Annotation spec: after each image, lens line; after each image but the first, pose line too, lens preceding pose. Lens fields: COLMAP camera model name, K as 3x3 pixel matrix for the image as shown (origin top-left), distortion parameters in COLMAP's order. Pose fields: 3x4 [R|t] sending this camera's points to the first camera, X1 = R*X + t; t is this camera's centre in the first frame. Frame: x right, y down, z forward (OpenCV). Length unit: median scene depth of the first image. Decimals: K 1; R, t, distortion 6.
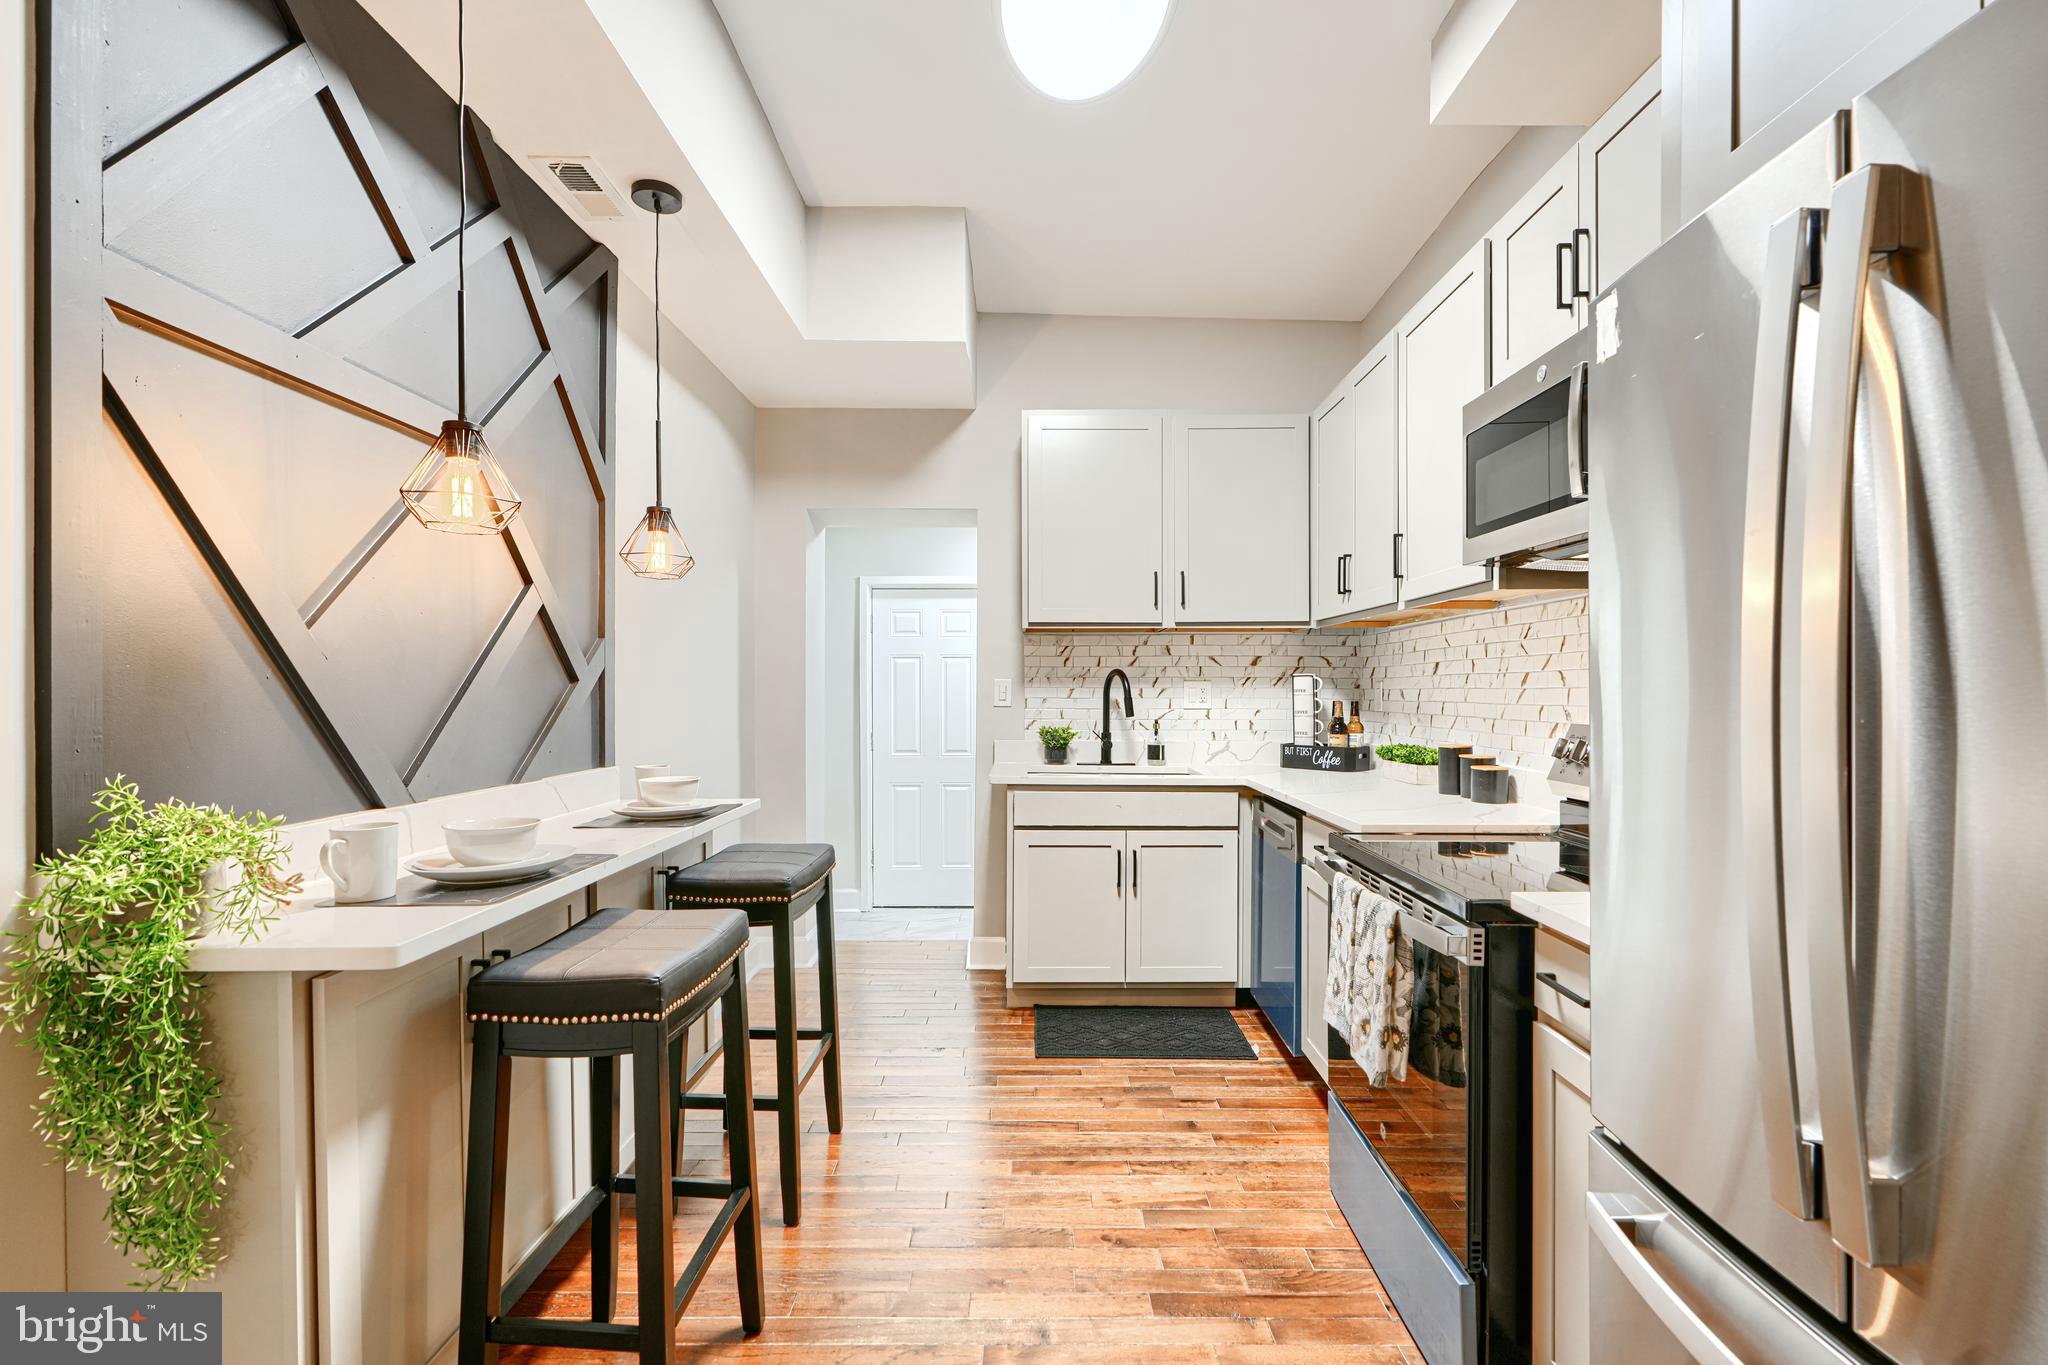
lens RADIAL K [[932.4, 0, 1018.0], [0, 932.4, 695.2], [0, 0, 1]] dist [0.002127, 0.000143]
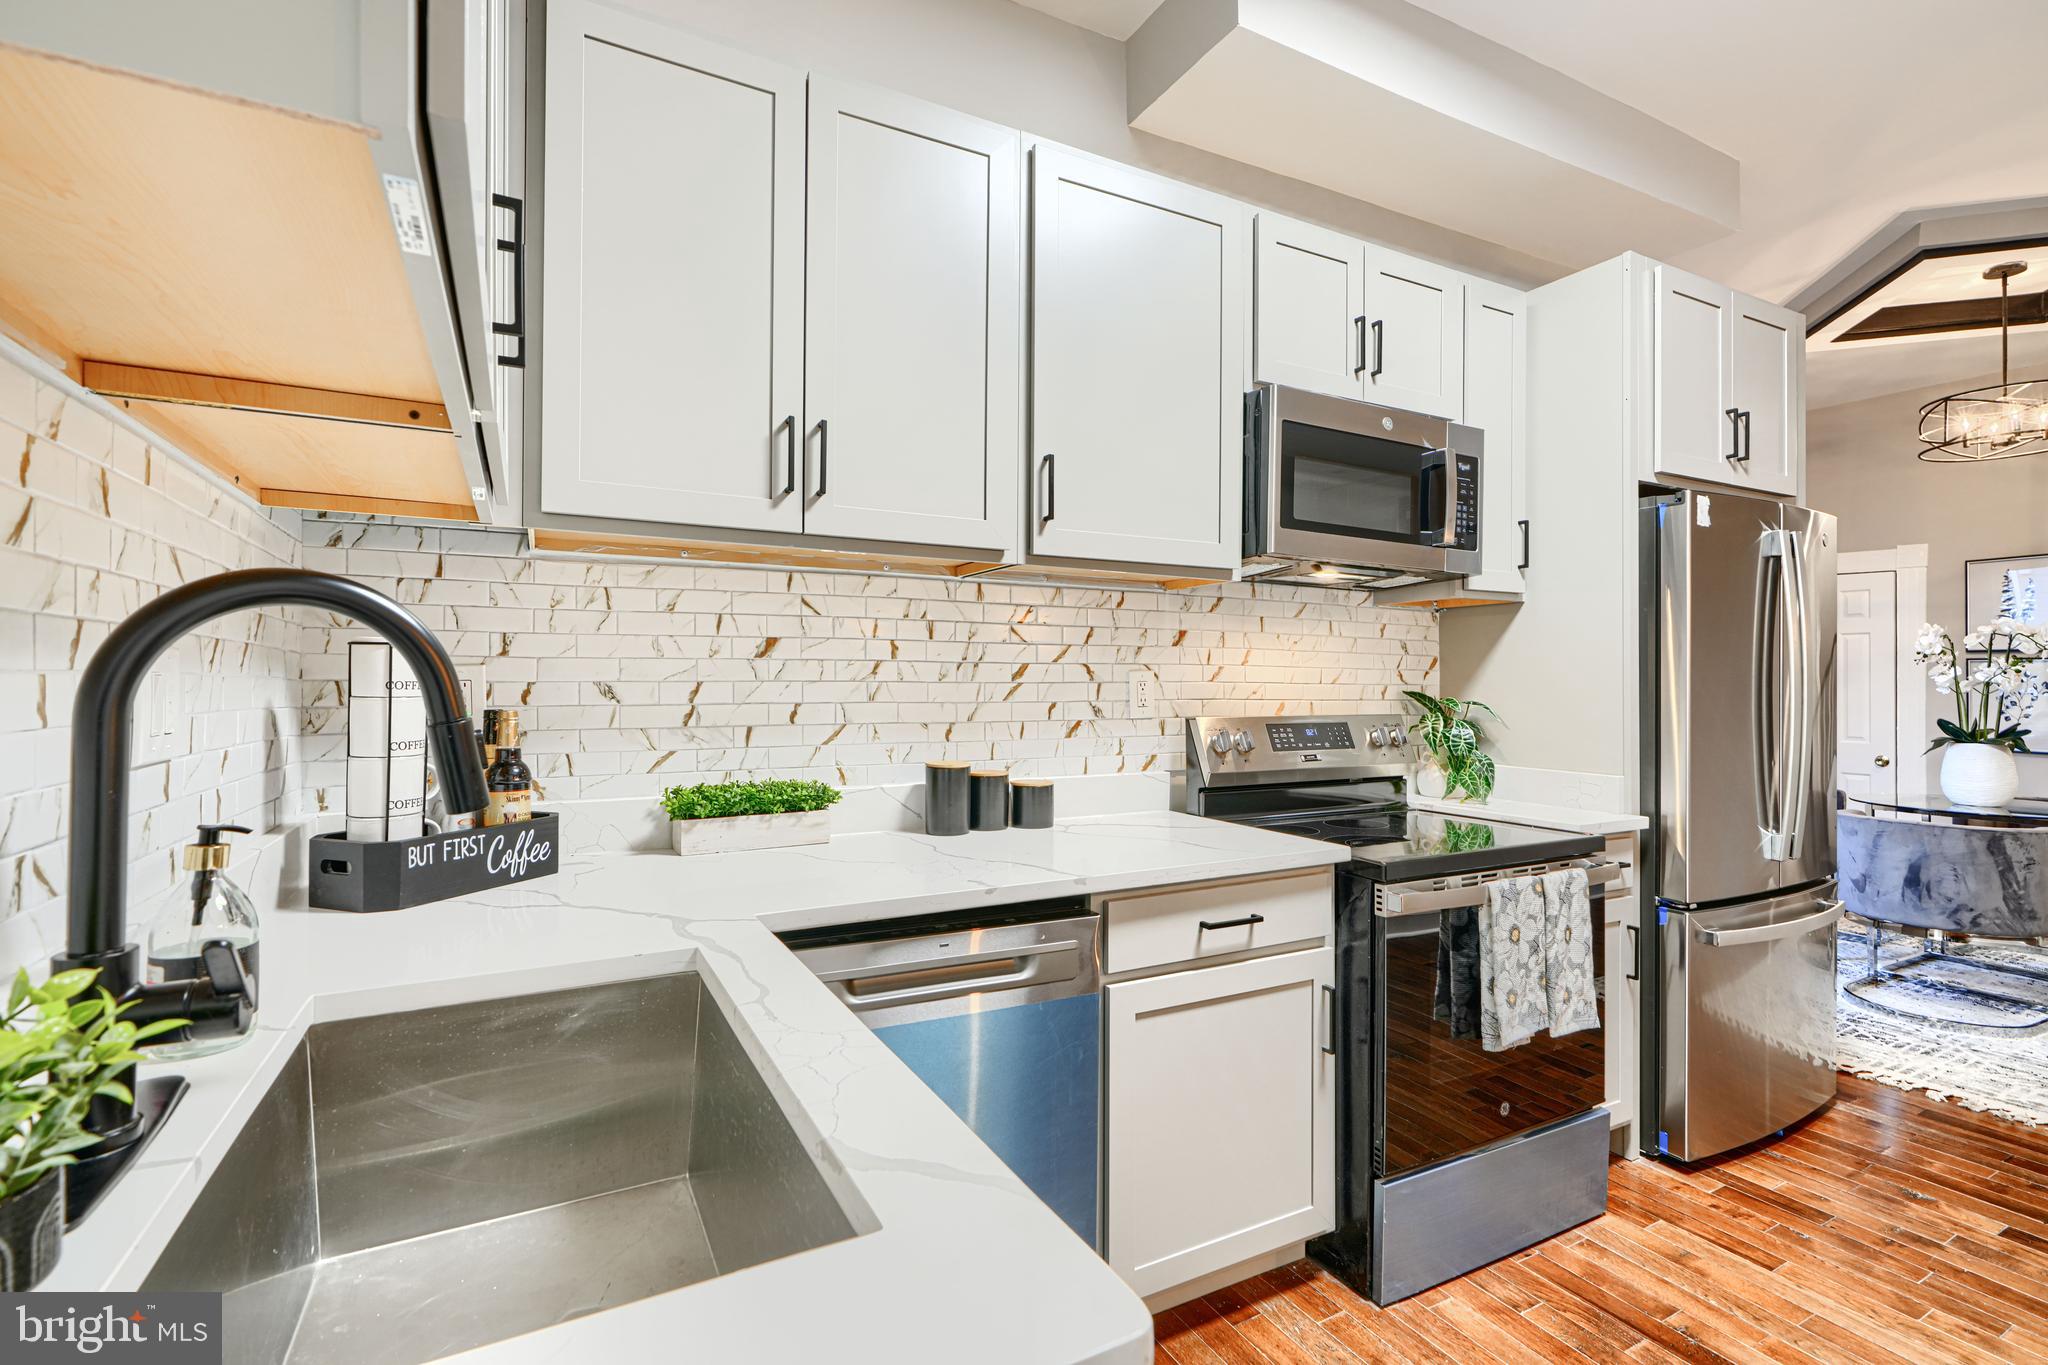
lens RADIAL K [[923.3, 0, 1028.6], [0, 923.3, 676.8], [0, 0, 1]] dist [0.000130, 0.000788]
pose [[-0.485639, 0.004017, 0.874150, -0.147255], [0.001340, 0.999992, -0.003851, -0.007545], [-0.874158, -0.000699, -0.485641, 1.135267]]
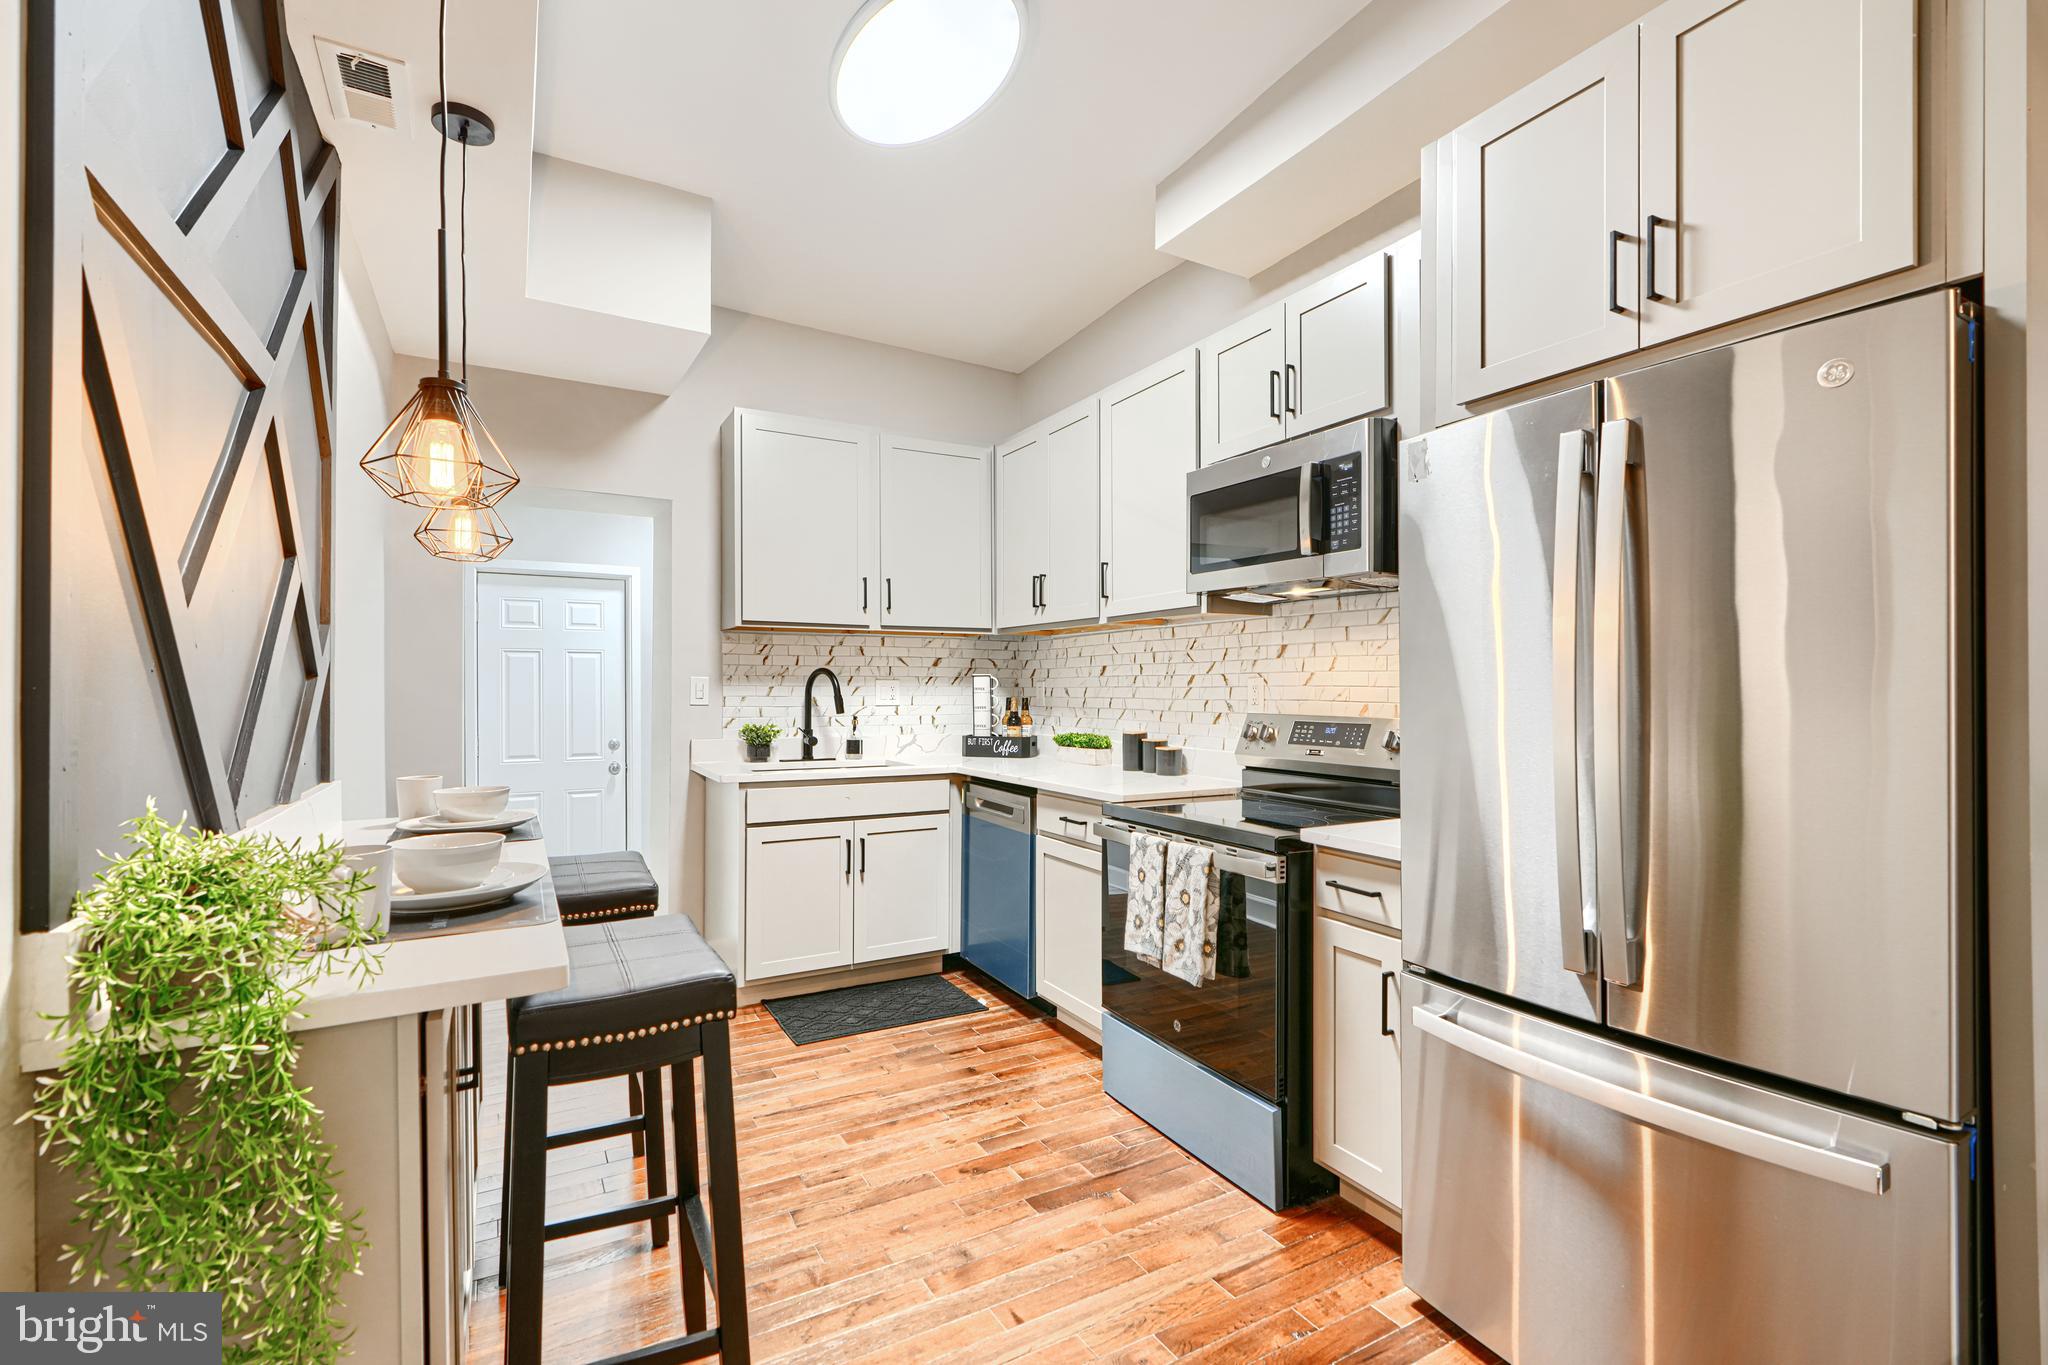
lens RADIAL K [[922.4, 0, 1024.7], [0, 922.4, 689.1], [0, 0, 1]] dist [0.001746, 0.000562]
pose [[0.865588, -0.000002, 0.500757, -0.253872], [0.002331, 0.999989, -0.004025, 0.000209], [-0.500752, 0.004651, 0.865579, -0.007528]]
